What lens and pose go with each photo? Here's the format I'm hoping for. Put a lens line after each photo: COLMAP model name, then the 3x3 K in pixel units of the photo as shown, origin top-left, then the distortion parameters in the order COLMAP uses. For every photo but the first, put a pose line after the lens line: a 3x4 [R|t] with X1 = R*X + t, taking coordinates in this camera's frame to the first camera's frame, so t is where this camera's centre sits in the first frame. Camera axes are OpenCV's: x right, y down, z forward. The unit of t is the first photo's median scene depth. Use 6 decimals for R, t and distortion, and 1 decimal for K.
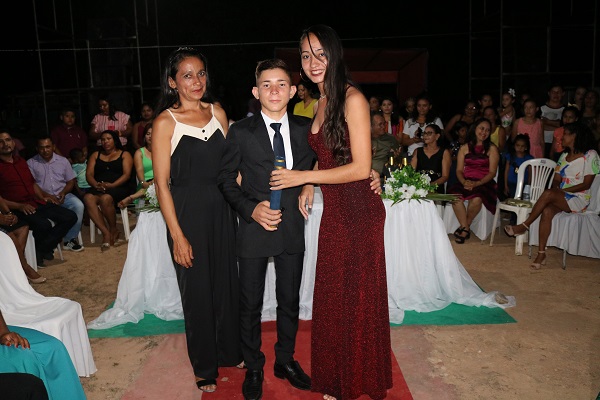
lens RADIAL K [[544.0, 0, 299.2], [0, 544.0, 201.5], [0, 0, 1]] dist [-0.137559, 0.115367]
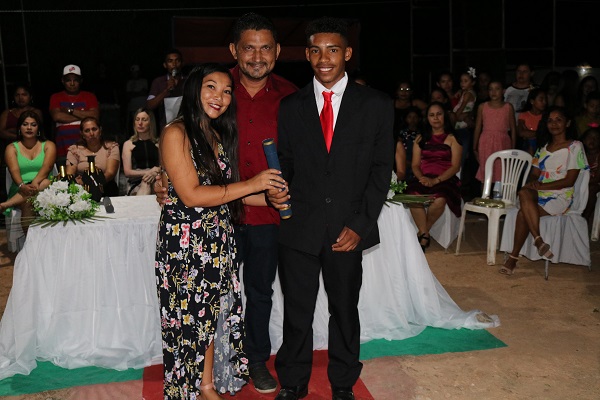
lens RADIAL K [[662.7, 0, 303.1], [0, 662.7, 199.4], [0, 0, 1]] dist [-0.086610, 0.033787]
pose [[0.986744, -0.023041, 0.160640, -0.055215], [0.024483, 0.999676, -0.007008, -0.003428], [-0.160427, 0.010848, 0.986988, 0.026627]]
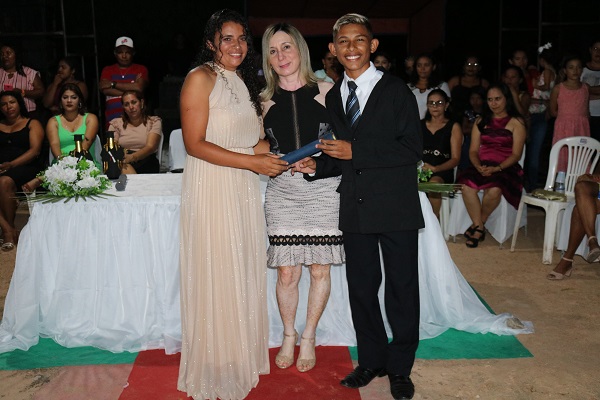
lens RADIAL K [[700.4, 0, 295.9], [0, 700.4, 198.6], [0, 0, 1]] dist [-0.067541, 0.008641]
pose [[0.999834, 0.012692, 0.013107, 0.049915], [-0.012922, 0.999762, 0.017578, -0.006509], [-0.012881, -0.017745, 0.999760, 0.026756]]
